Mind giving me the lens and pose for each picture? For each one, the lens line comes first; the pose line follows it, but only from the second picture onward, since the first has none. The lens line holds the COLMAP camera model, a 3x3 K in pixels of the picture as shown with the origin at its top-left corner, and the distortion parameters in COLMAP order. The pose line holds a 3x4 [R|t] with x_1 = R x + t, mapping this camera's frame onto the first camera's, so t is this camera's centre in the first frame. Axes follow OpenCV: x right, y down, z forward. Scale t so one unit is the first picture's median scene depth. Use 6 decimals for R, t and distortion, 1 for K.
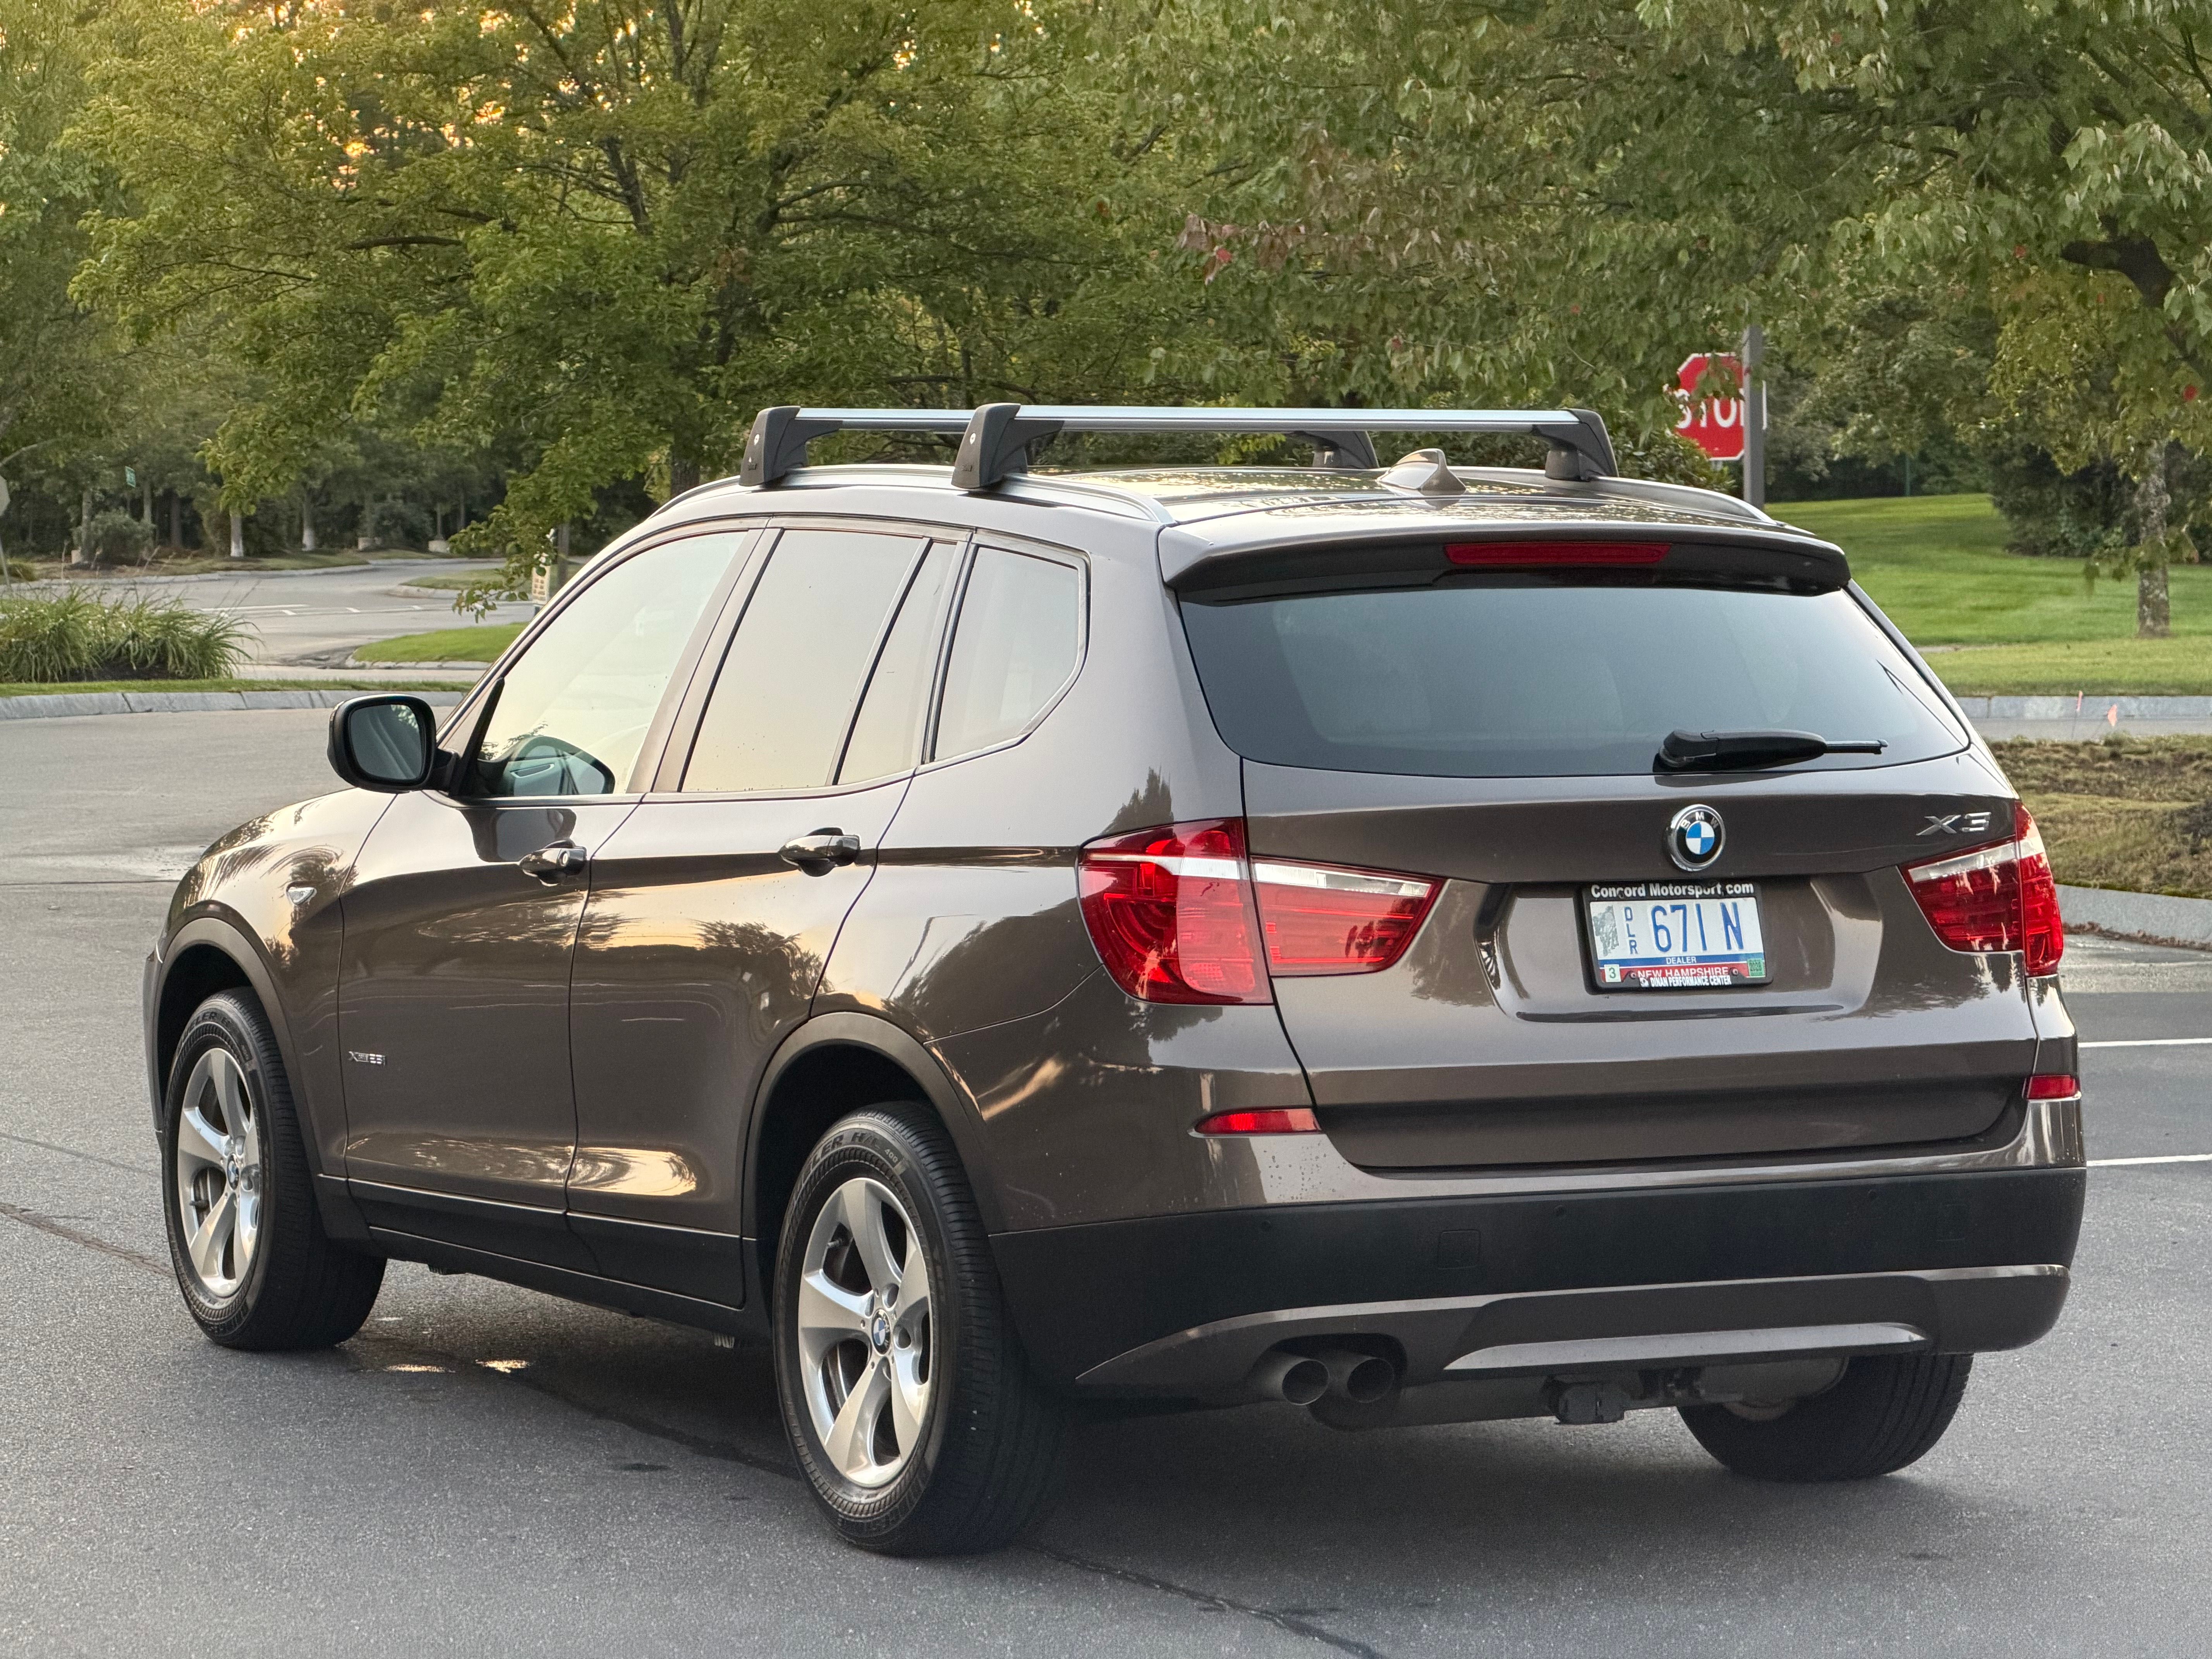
lens RADIAL K [[6764.0, 0, 1106.0], [0, 6764.0, 829.5], [0, 0, 1]] dist [0.193338, 0.279180]
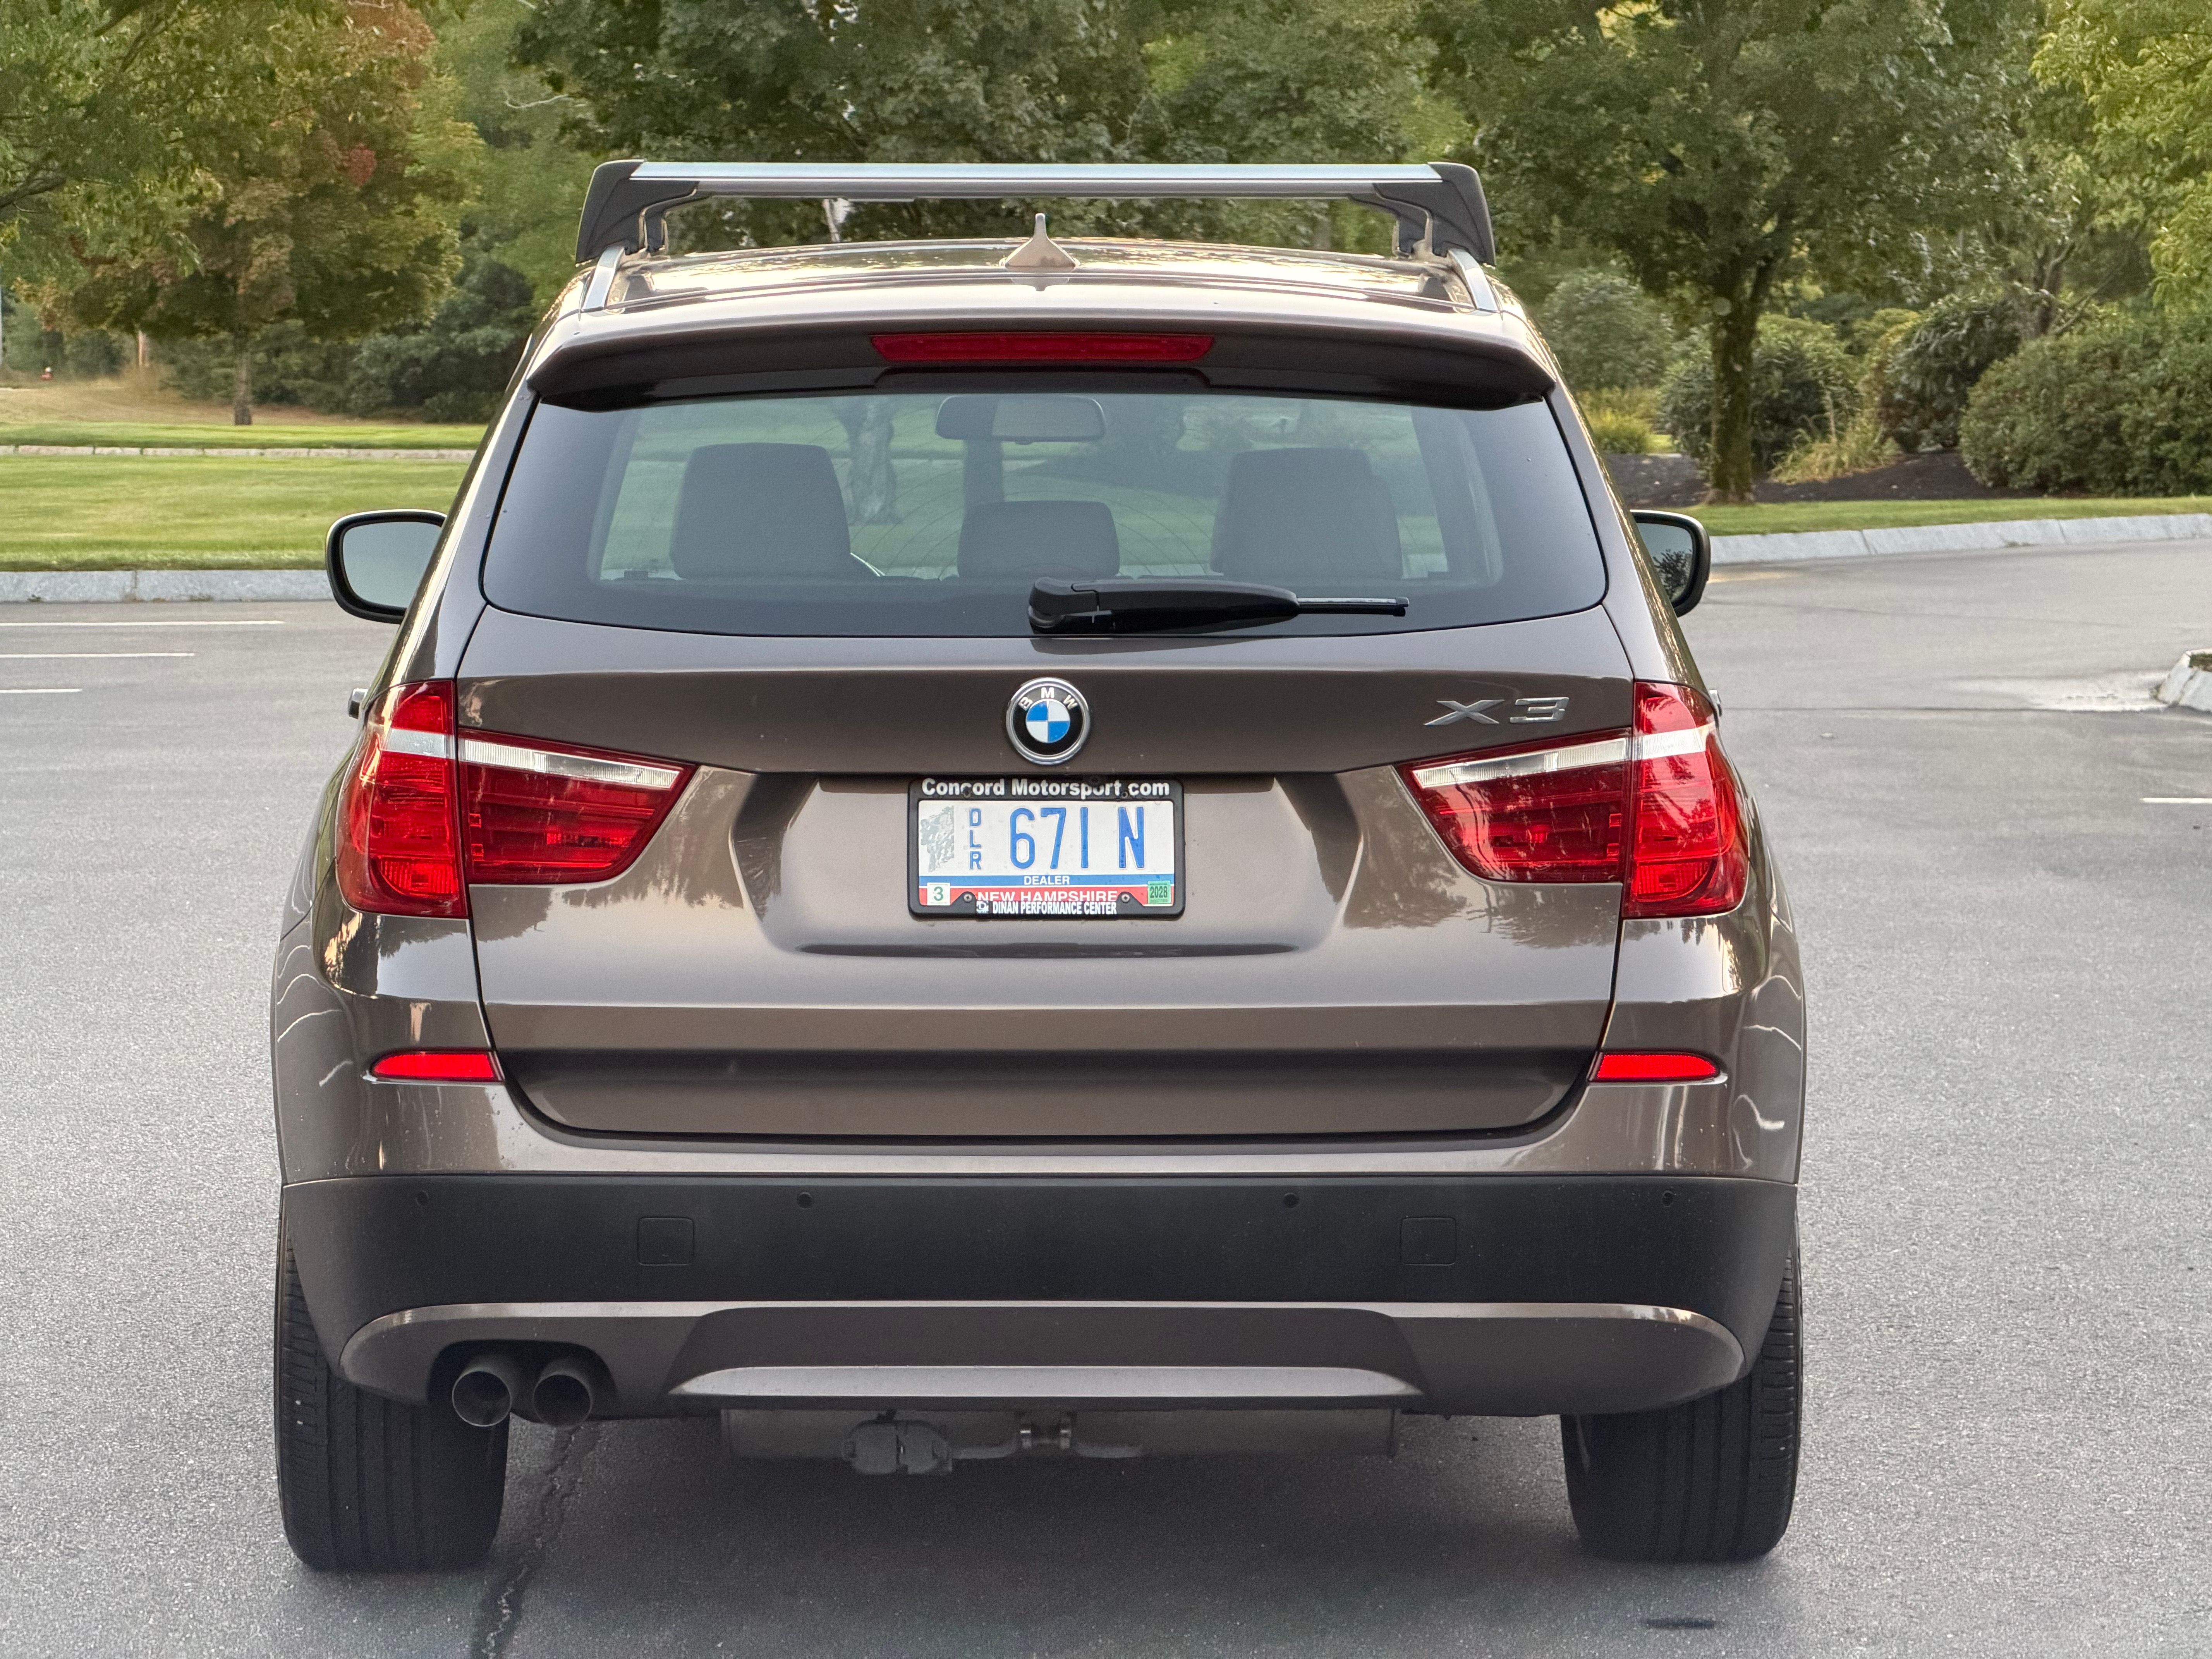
lens RADIAL K [[6764.0, 0, 1106.0], [0, 6764.0, 829.5], [0, 0, 1]] dist [0.193338, 0.279180]
pose [[0.892053, 0.032874, -0.450733, 0.435087], [-0.021726, 0.999317, 0.029886, -0.009403], [0.451407, -0.016867, 0.892158, 0.321504]]
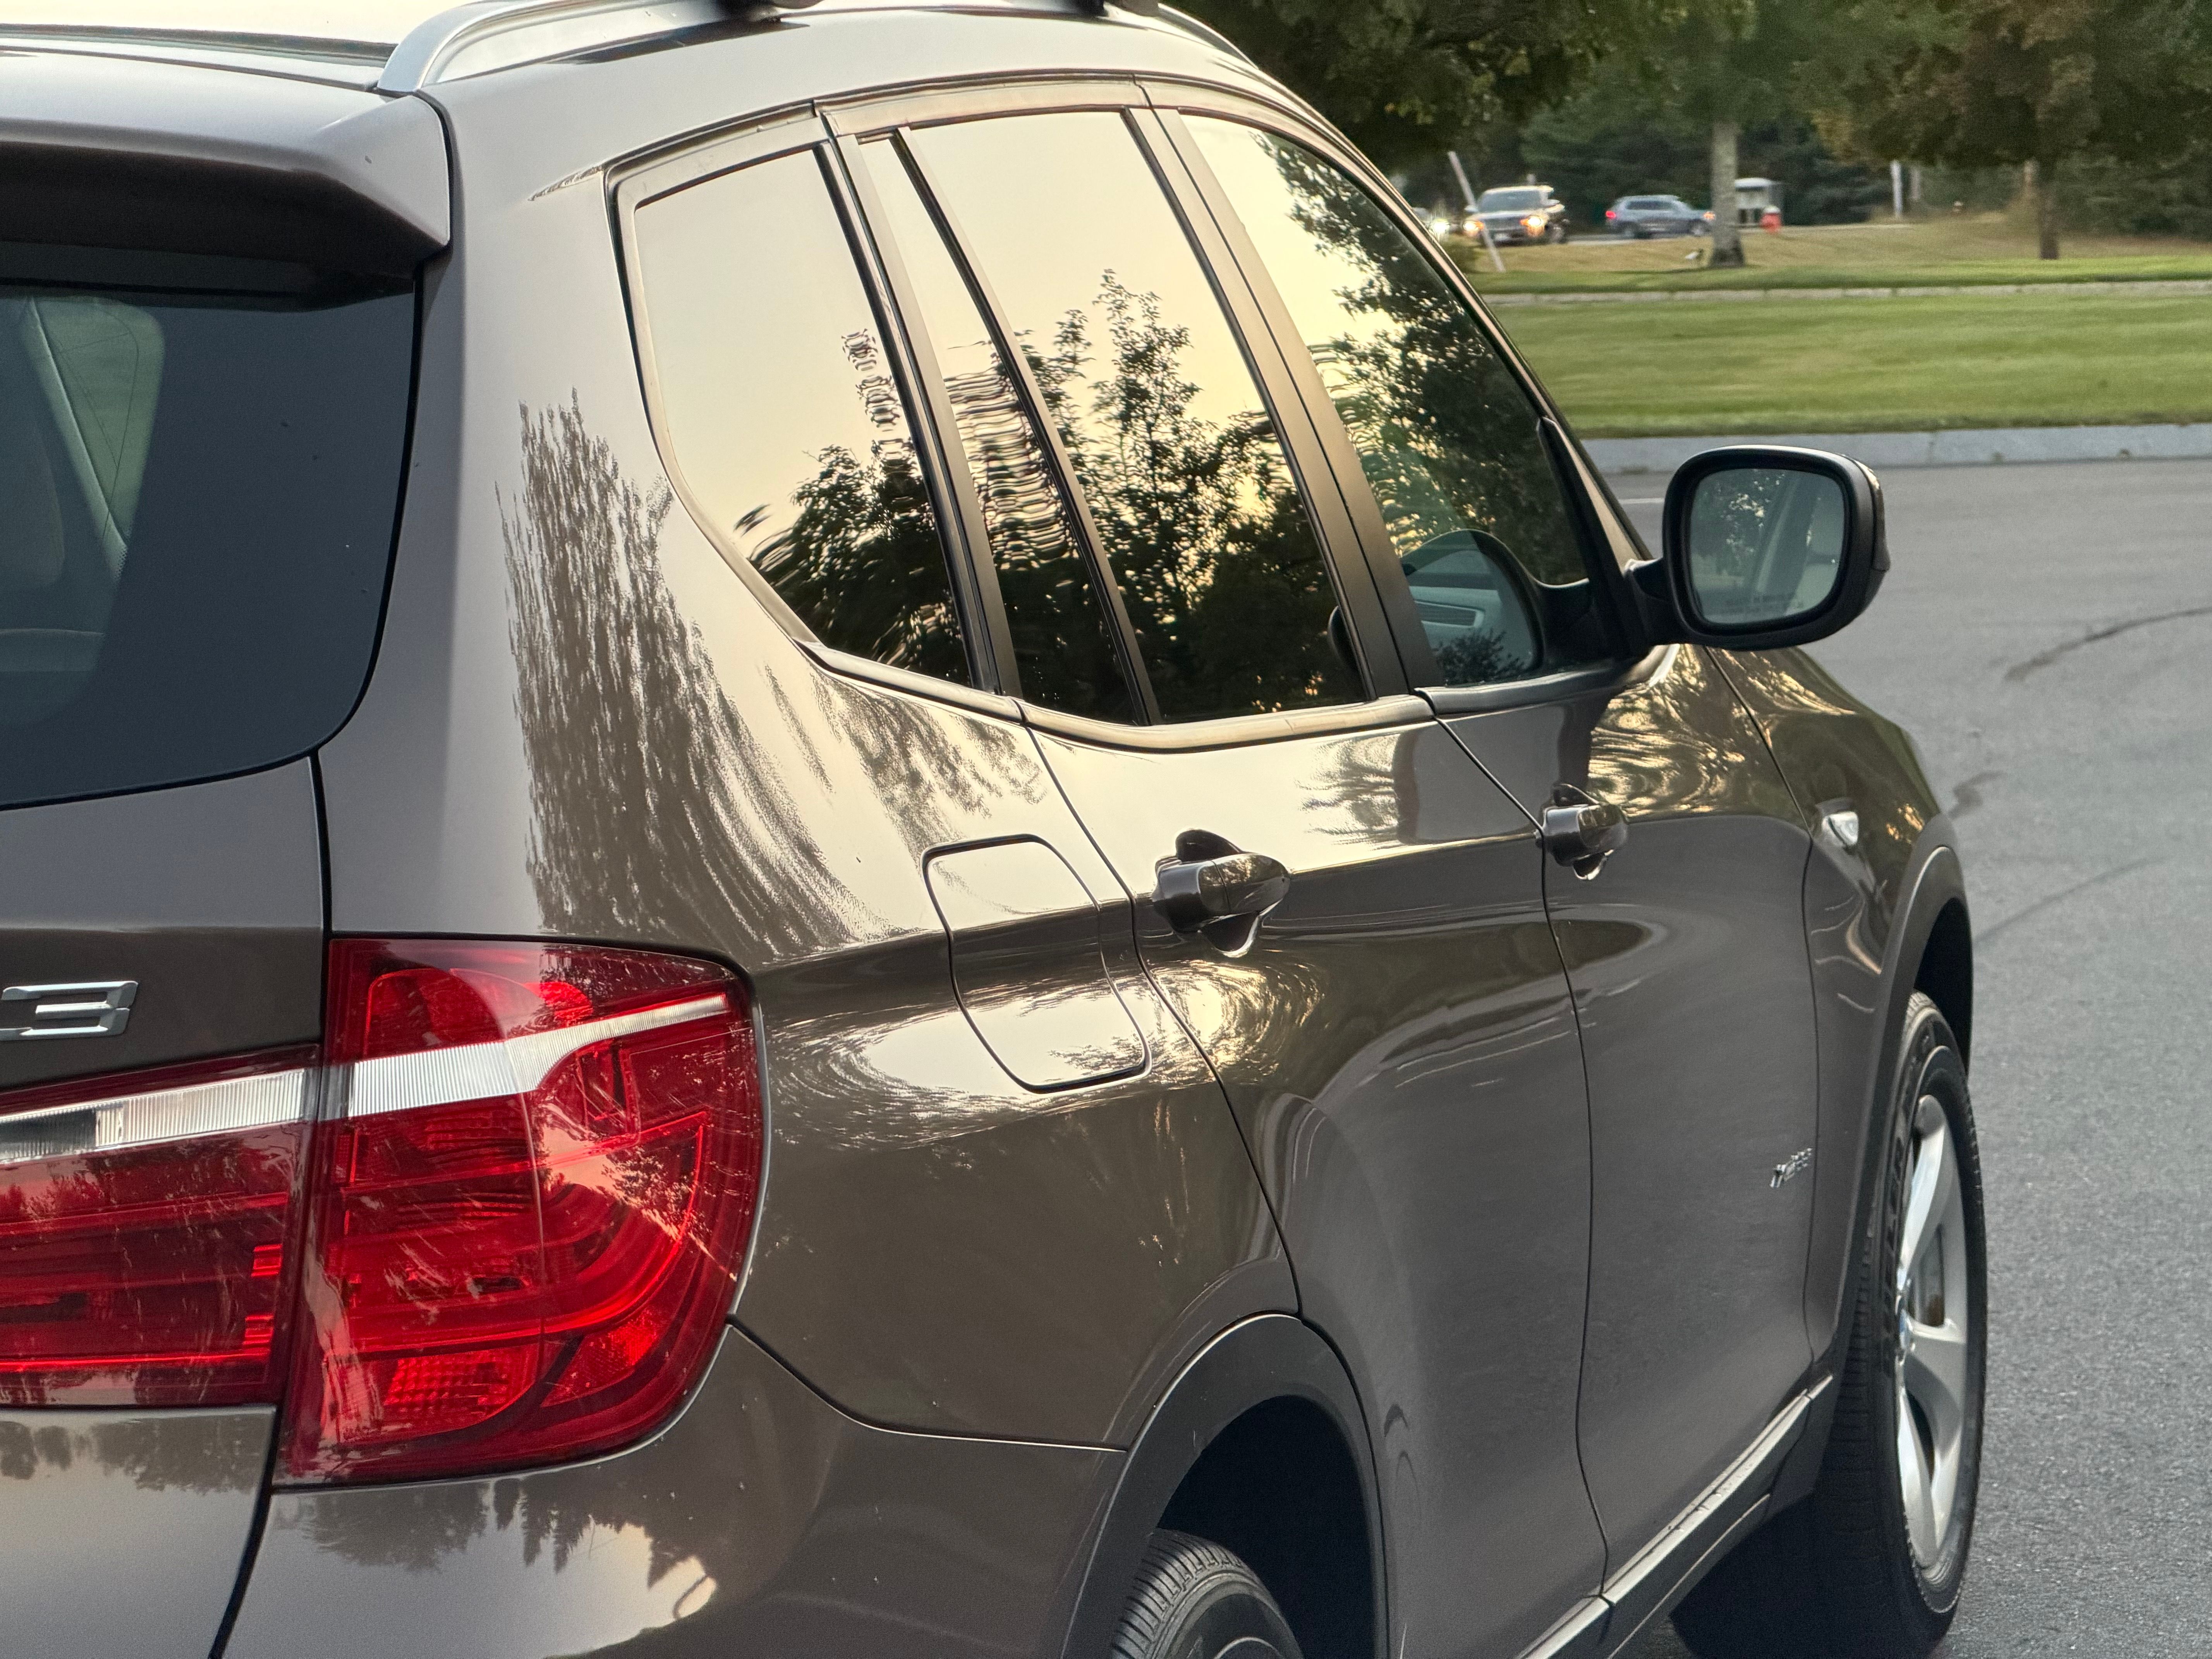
lens RADIAL K [[6764.0, 0, 1106.0], [0, 6764.0, 829.5], [0, 0, 1]] dist [0.193338, 0.279180]
pose [[0.723568, 0.043855, -0.688859, 0.390331], [-0.004738, 0.998272, 0.058577, -0.029966], [0.690237, -0.039121, 0.722525, 0.829979]]
